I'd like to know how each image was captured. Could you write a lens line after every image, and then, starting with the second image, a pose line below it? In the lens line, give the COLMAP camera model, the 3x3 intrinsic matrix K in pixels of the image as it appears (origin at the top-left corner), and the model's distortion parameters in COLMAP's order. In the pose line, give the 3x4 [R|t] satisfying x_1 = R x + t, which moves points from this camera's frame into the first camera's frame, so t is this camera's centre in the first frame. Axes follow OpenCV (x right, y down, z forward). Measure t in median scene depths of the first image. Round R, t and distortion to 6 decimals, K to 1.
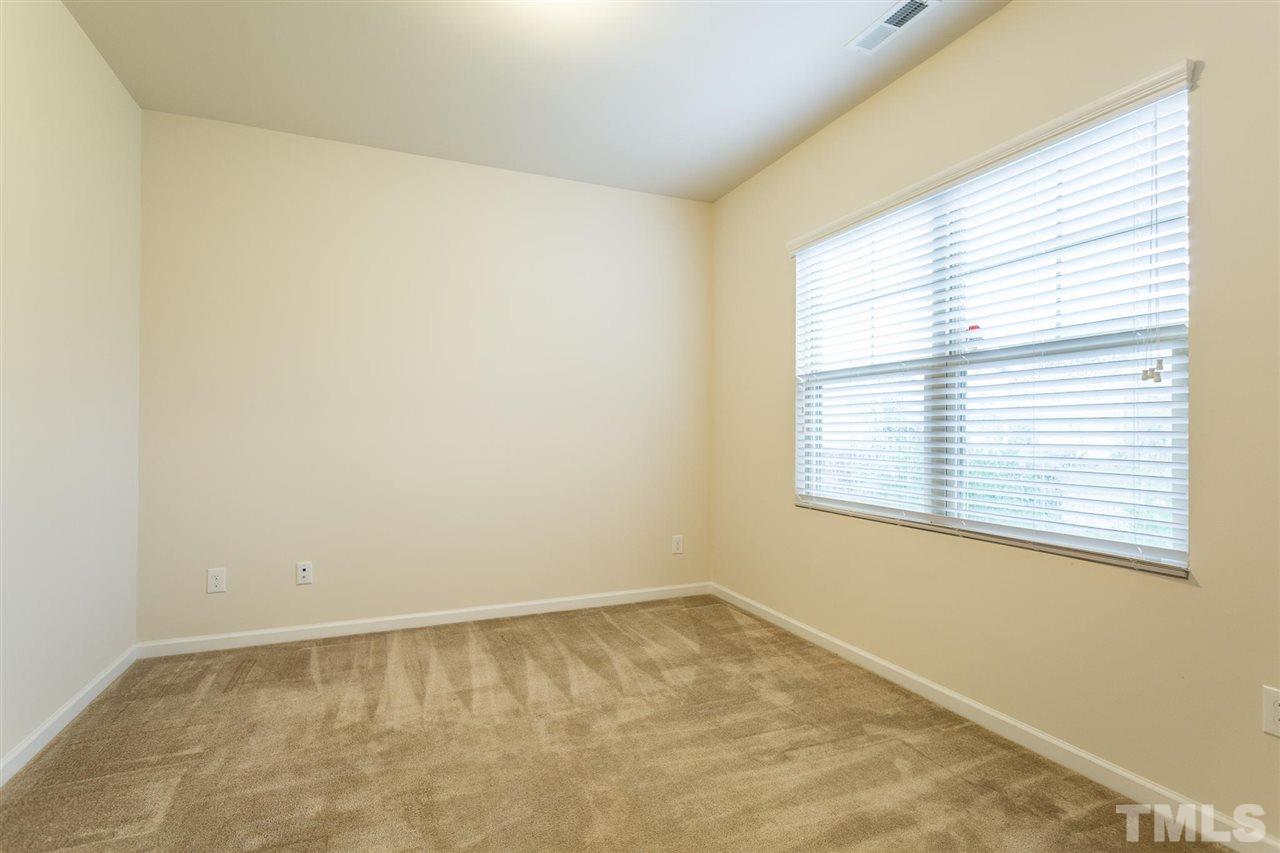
lens RADIAL K [[609.5, 0, 634.7], [0, 609.5, 424.4], [0, 0, 1]] dist [0.003862, 0.000520]
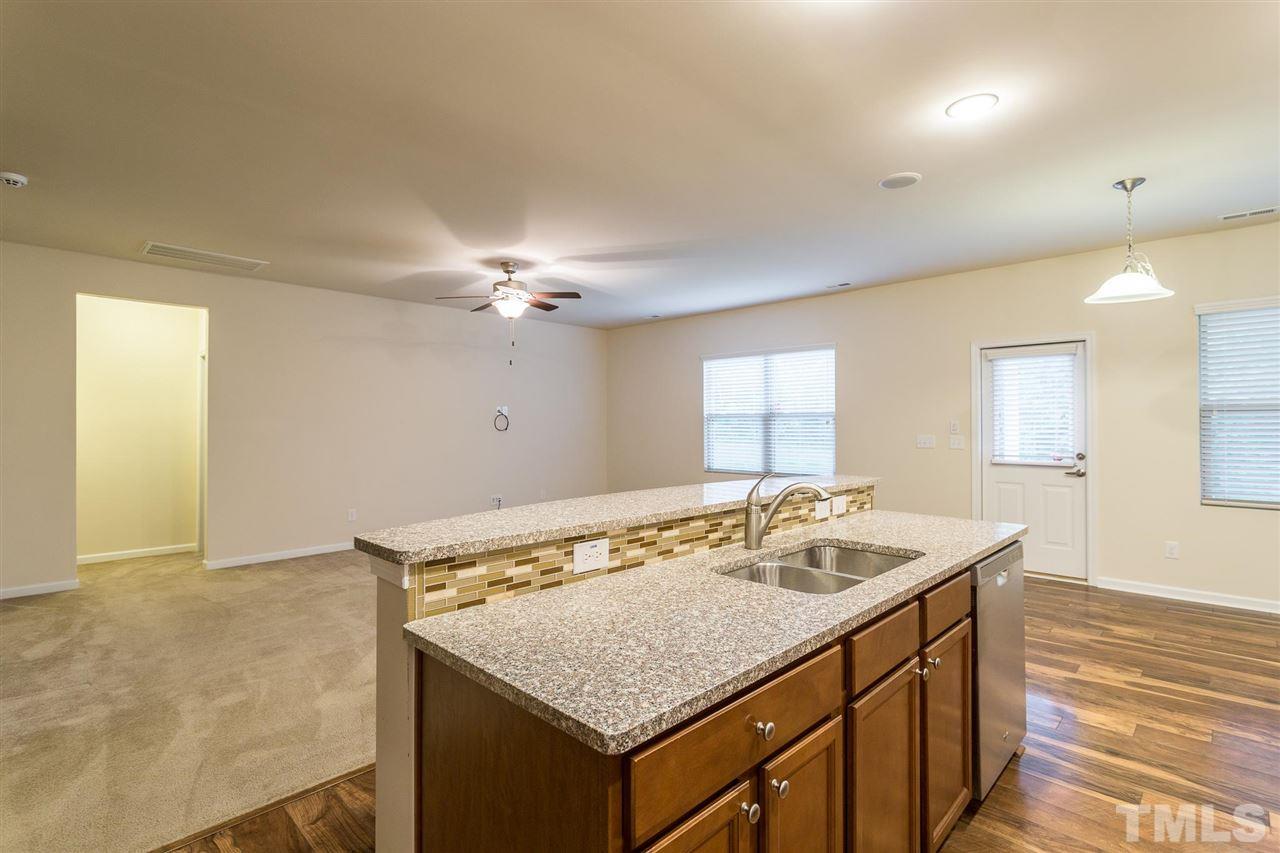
lens RADIAL K [[605.5, 0, 635.5], [0, 605.5, 419.8], [0, 0, 1]] dist [0.001029, 0.000608]
pose [[0.924753, 0.001810, 0.380565, -1.085035], [-0.003665, 0.999985, 0.004151, -0.093042], [-0.380551, -0.005234, 0.924745, -1.306644]]
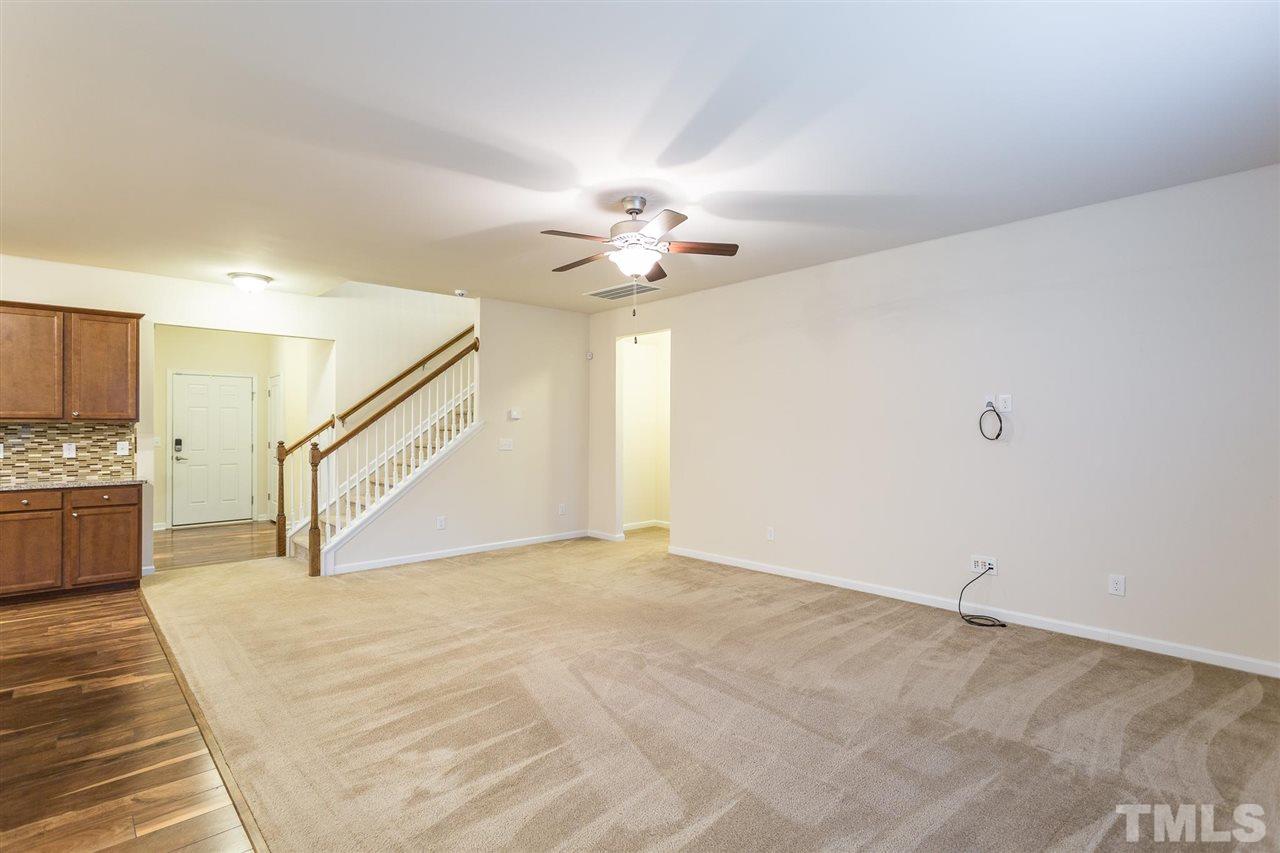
lens RADIAL K [[611.2, 0, 633.0], [0, 611.2, 426.4], [0, 0, 1]] dist [0.003202, -0.000159]
pose [[0.339173, -0.003085, -0.940719, 0.639221], [0.013228, 0.999911, 0.001491, -0.074462], [0.940631, -0.012950, 0.339184, 0.229977]]
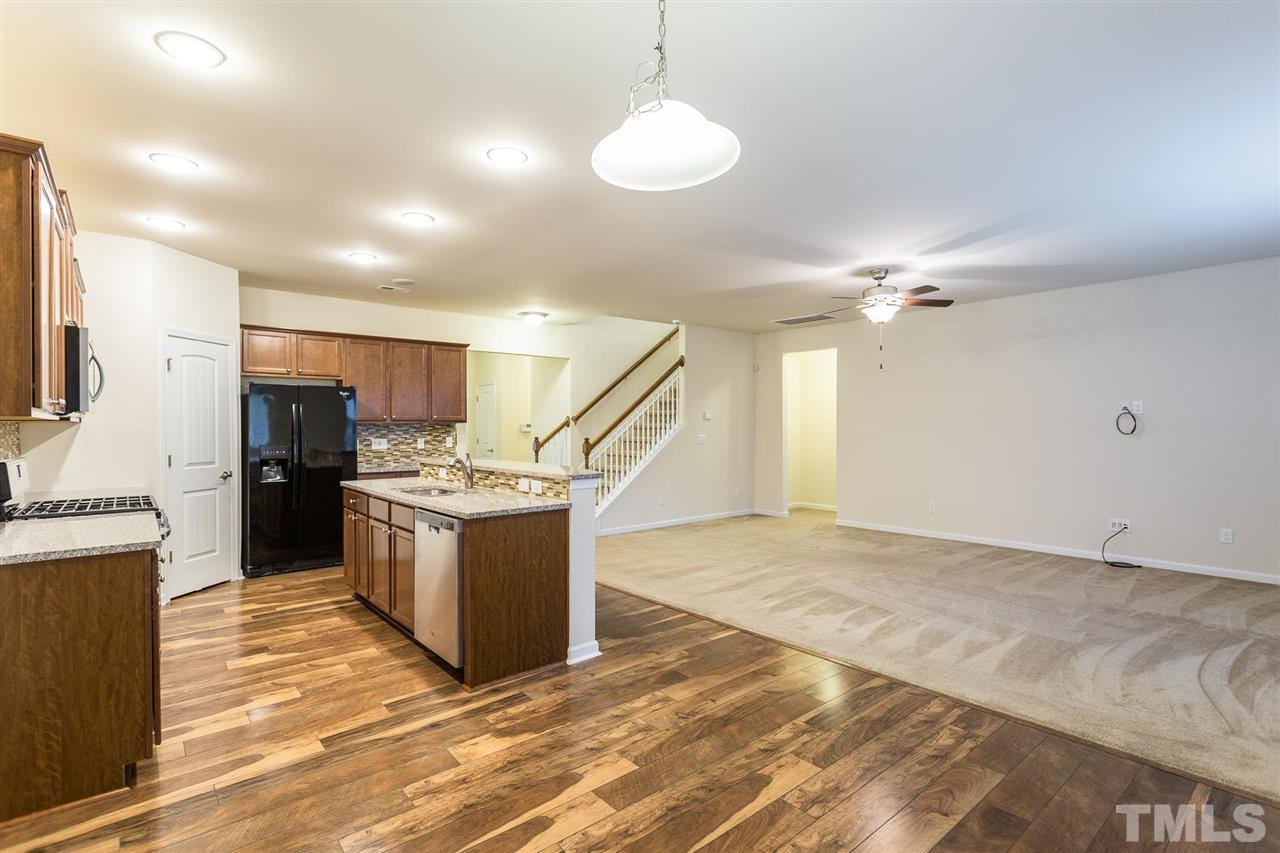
lens RADIAL K [[611.2, 0, 633.0], [0, 611.2, 426.4], [0, 0, 1]] dist [0.003202, -0.000159]
pose [[0.287695, -0.000327, -0.957722, 1.056336], [0.015984, 0.999862, 0.004460, -0.091344], [0.957589, -0.016591, 0.287661, -0.693073]]
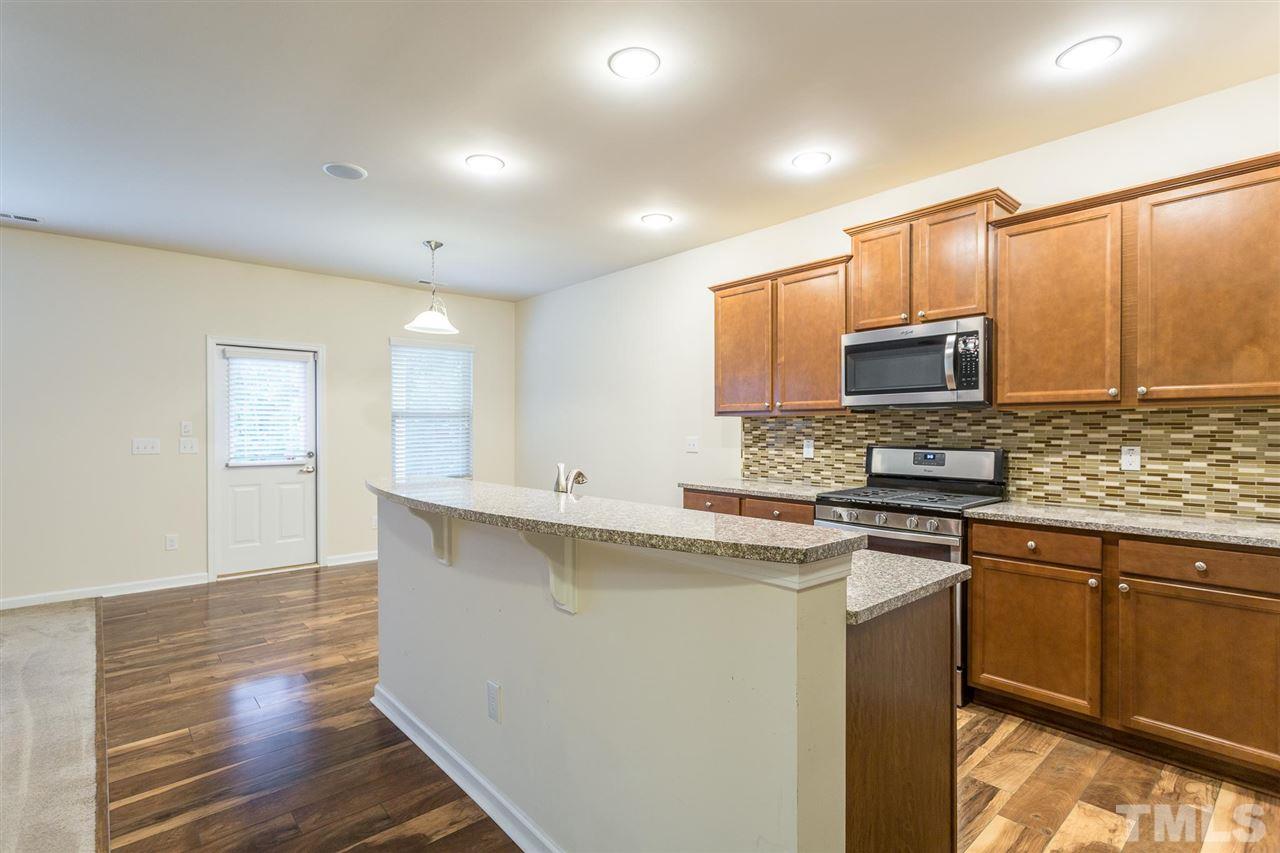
lens RADIAL K [[610.7, 0, 636.0], [0, 610.7, 437.2], [0, 0, 1]] dist [0.001818, -0.000334]
pose [[-0.313210, -0.011484, 0.949614, -1.472684], [-0.010500, 0.999908, 0.008629, -0.066574], [-0.949626, -0.007268, -0.313302, -0.480436]]
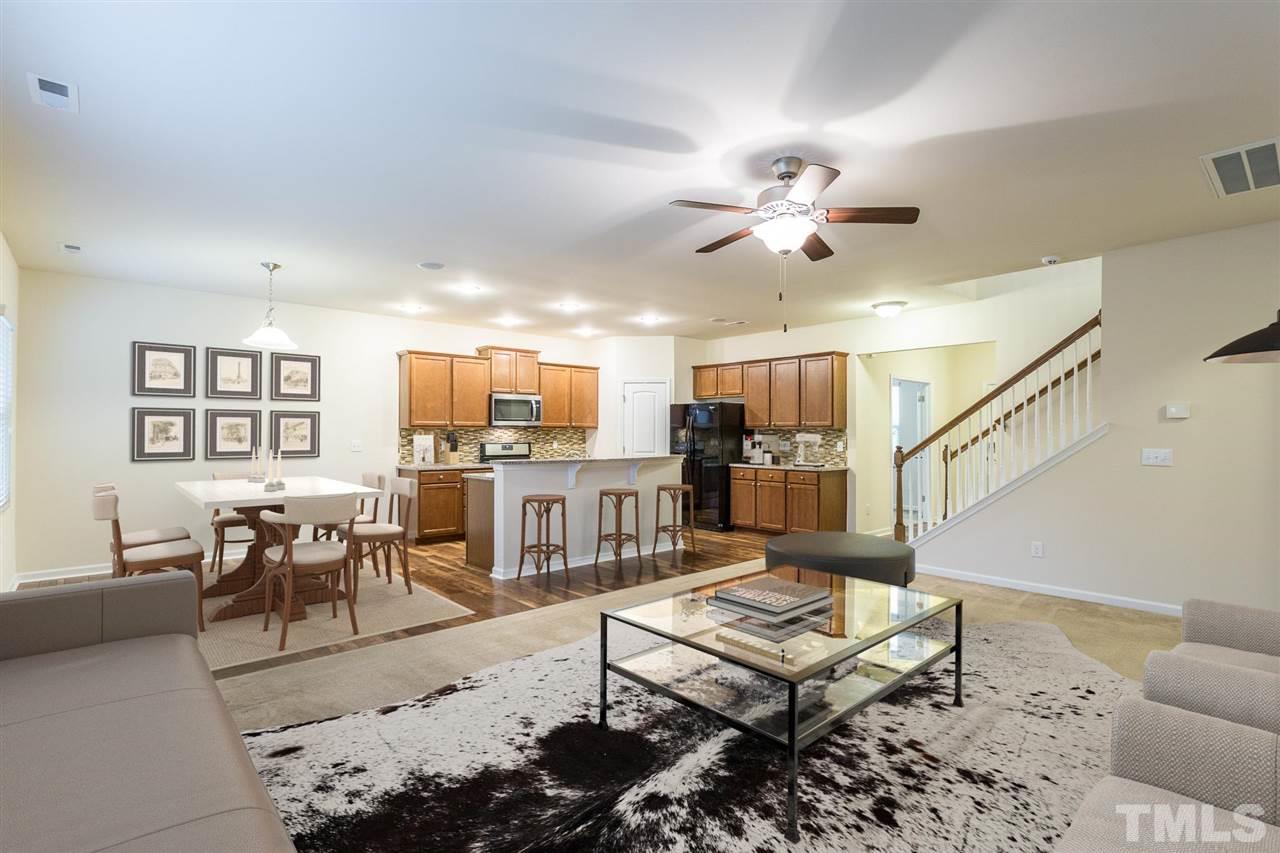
lens RADIAL K [[607.6, 0, 640.0], [0, 607.6, 426.5], [0, 0, 1]] dist [0.000018, 0.000063]
pose [[-0.945421, -0.005262, -0.325809, -0.040755], [0.002127, 0.999749, -0.022316, -0.053471], [0.325844, -0.021791, -0.945172, 1.757782]]
